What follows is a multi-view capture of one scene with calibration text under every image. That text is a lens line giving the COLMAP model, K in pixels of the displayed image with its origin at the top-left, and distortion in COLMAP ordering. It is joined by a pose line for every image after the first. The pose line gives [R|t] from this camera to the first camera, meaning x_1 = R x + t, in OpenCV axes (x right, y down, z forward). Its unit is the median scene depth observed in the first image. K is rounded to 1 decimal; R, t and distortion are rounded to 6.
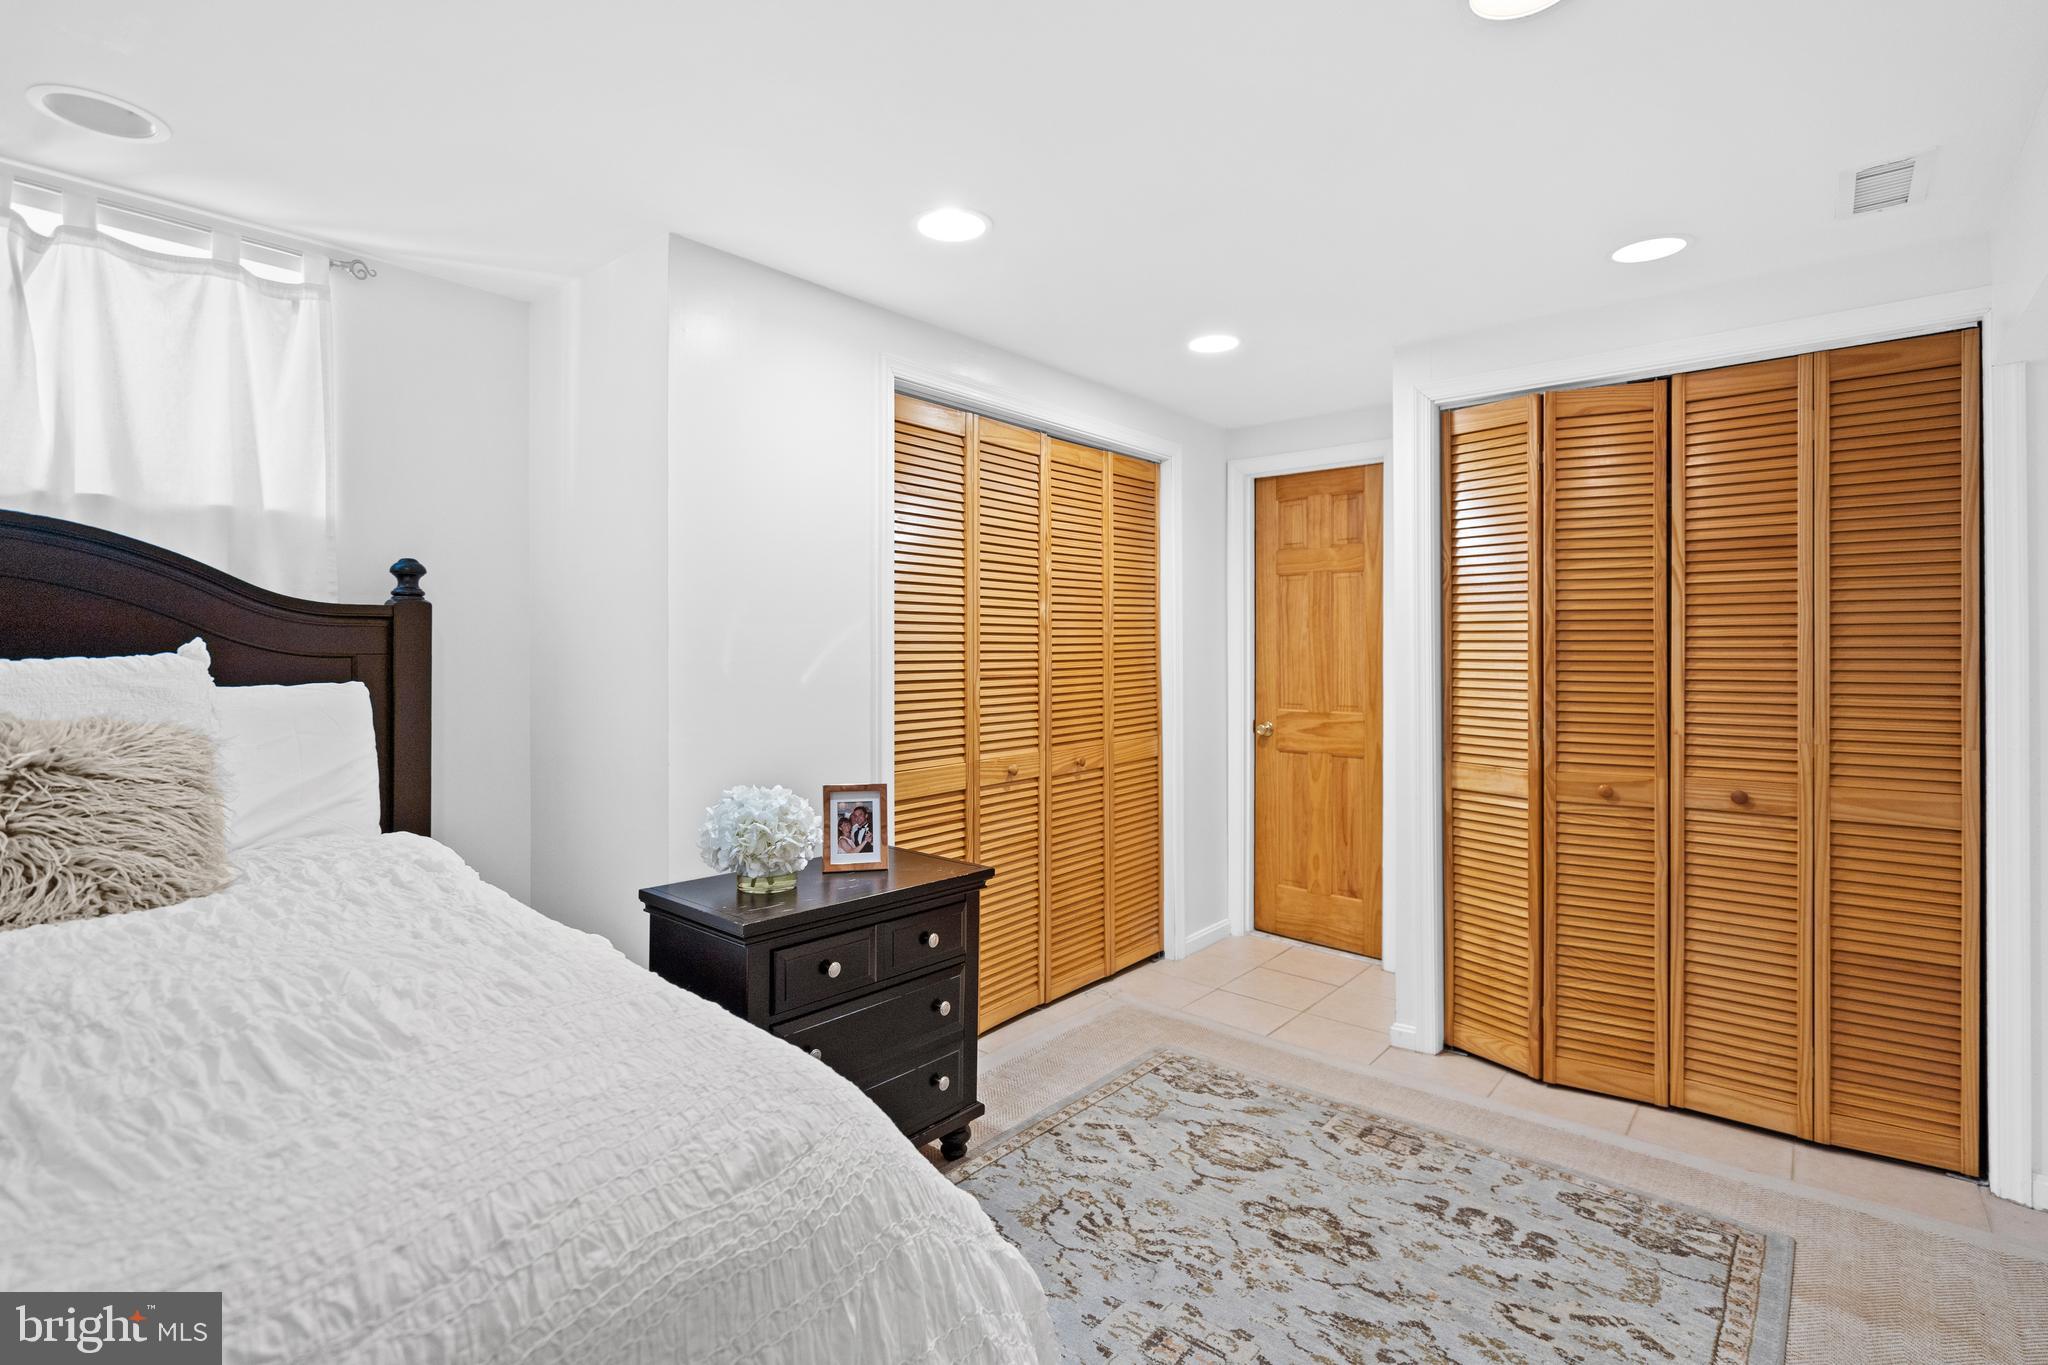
lens RADIAL K [[914.2, 0, 1020.4], [0, 914.2, 652.1], [0, 0, 1]] dist [-0.000810, -0.000129]
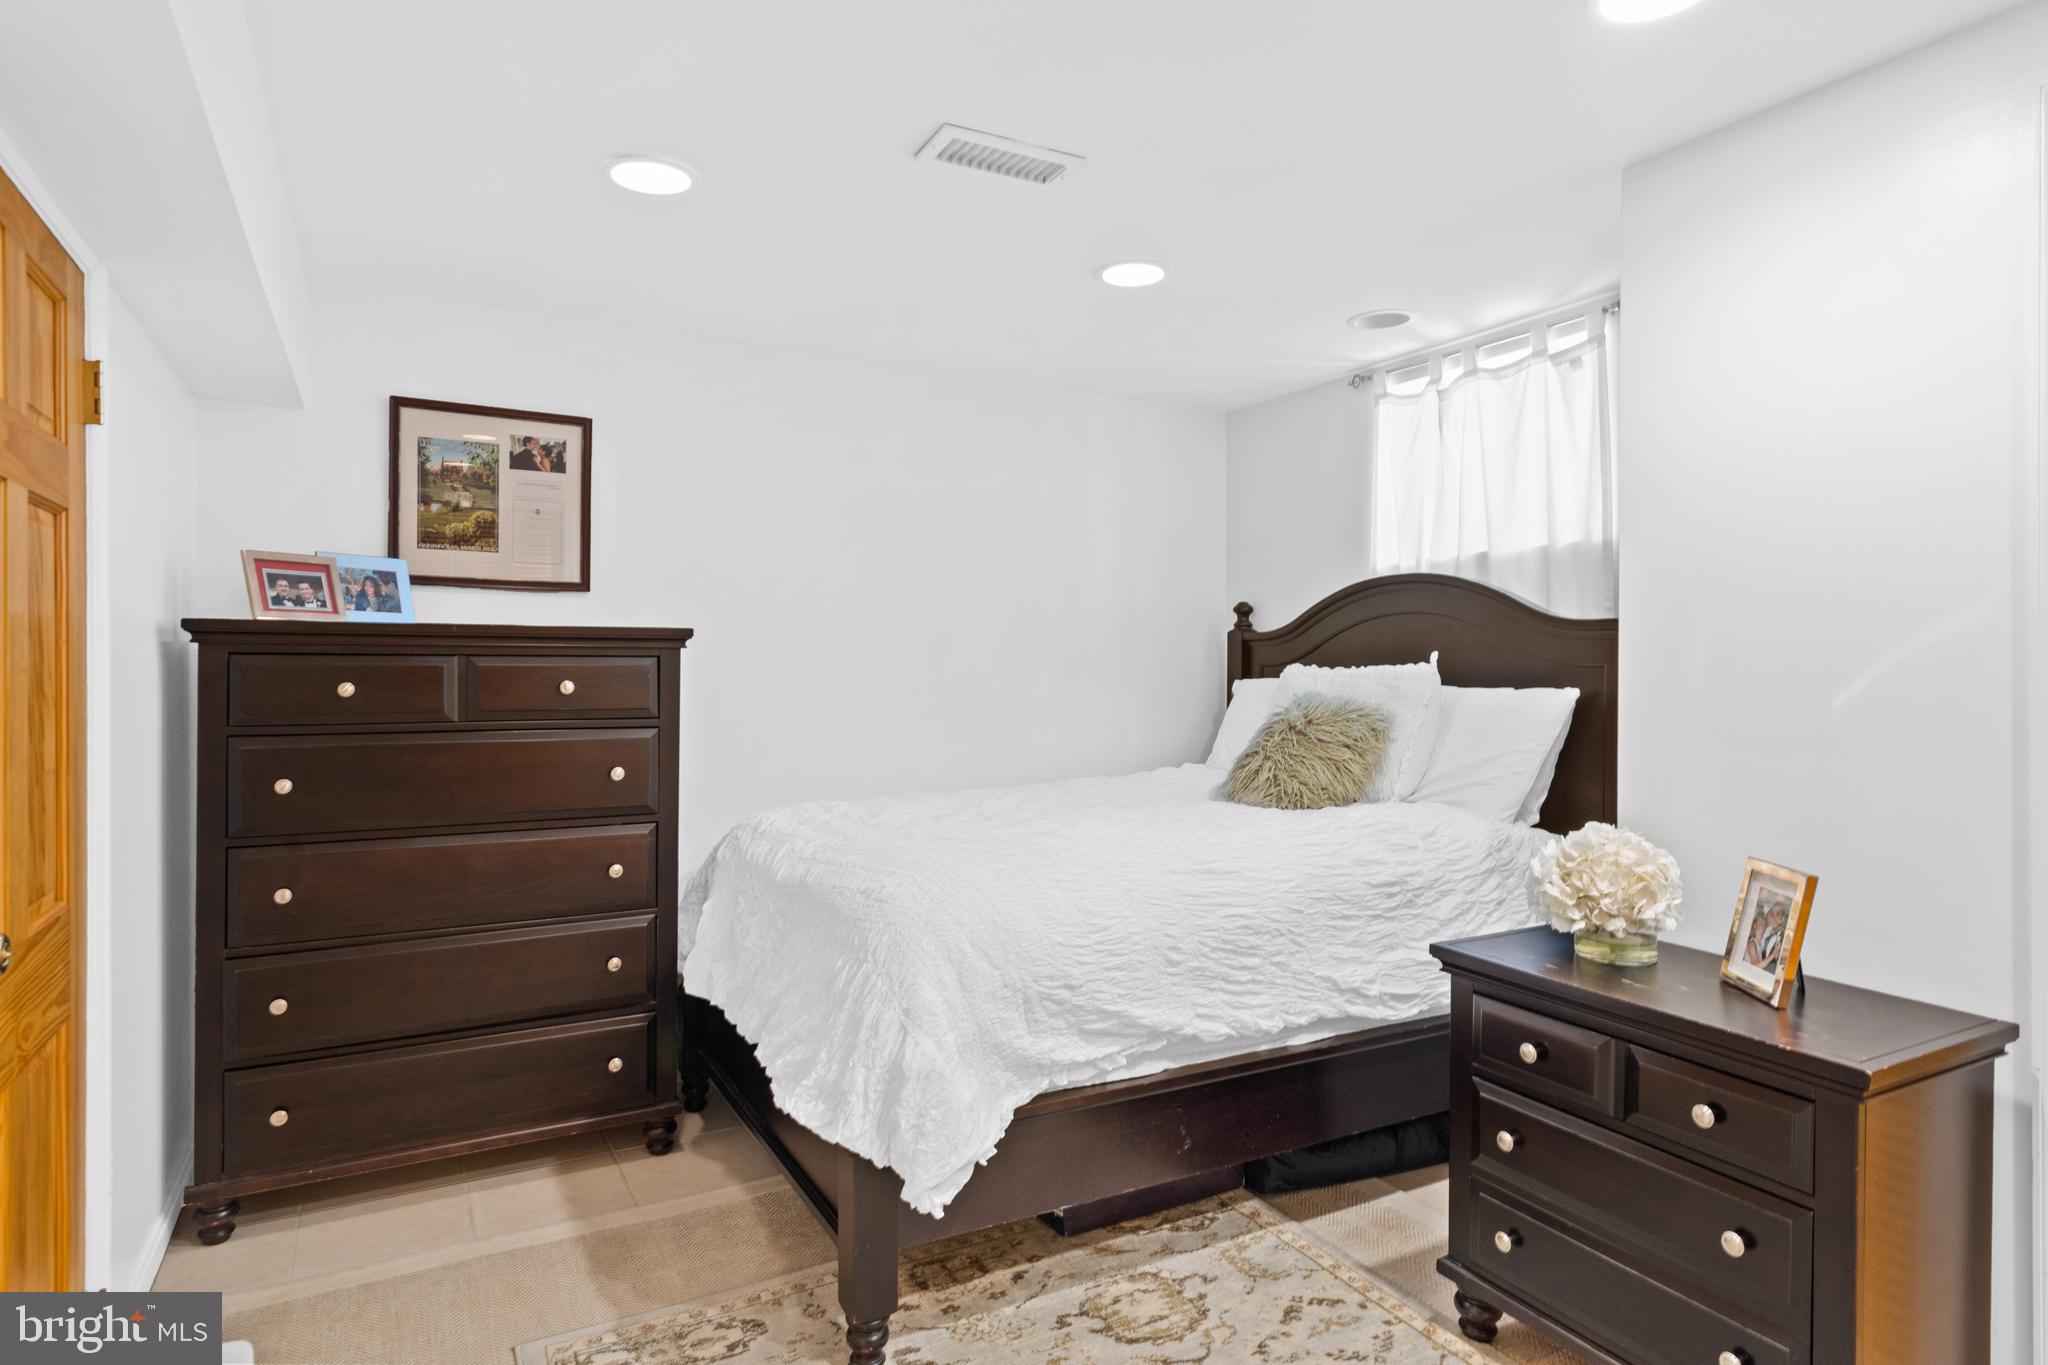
lens RADIAL K [[1140.7, 0, 1017.0], [0, 1140.7, 672.9], [0, 0, 1]] dist [0.000537, 0.000026]
pose [[-0.325286, 0.007007, -0.945590, 0.859088], [-0.000345, 0.999972, 0.007529, 0.002254], [0.945616, 0.002775, -0.325274, 0.852995]]
